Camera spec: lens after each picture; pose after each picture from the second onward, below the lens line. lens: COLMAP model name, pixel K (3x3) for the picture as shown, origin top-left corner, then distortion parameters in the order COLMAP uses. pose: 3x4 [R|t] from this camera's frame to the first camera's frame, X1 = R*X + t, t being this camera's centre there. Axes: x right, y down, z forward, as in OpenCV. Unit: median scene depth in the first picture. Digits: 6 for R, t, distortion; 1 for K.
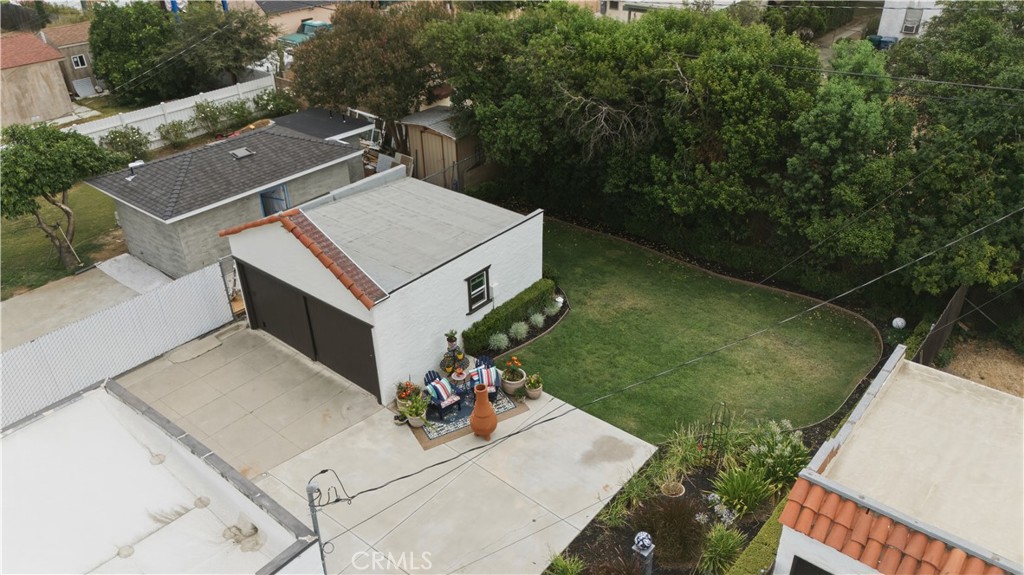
lens RADIAL K [[753.7, 0, 515.0], [0, 753.7, 287.8], [0, 0, 1]] dist [0.074140, -0.076128]
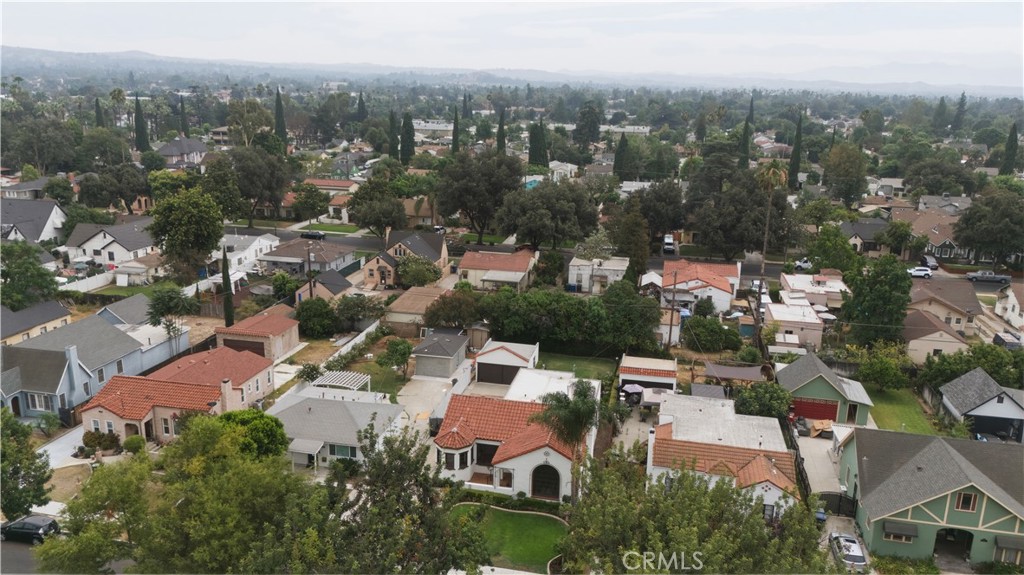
lens RADIAL K [[753.7, 0, 515.0], [0, 753.7, 287.8], [0, 0, 1]] dist [0.074140, -0.076128]
pose [[0.881528, -0.082591, 0.464851, -1.907431], [0.203264, 0.955052, -0.215778, 0.456836], [-0.426136, 0.284702, 0.858693, -2.472657]]
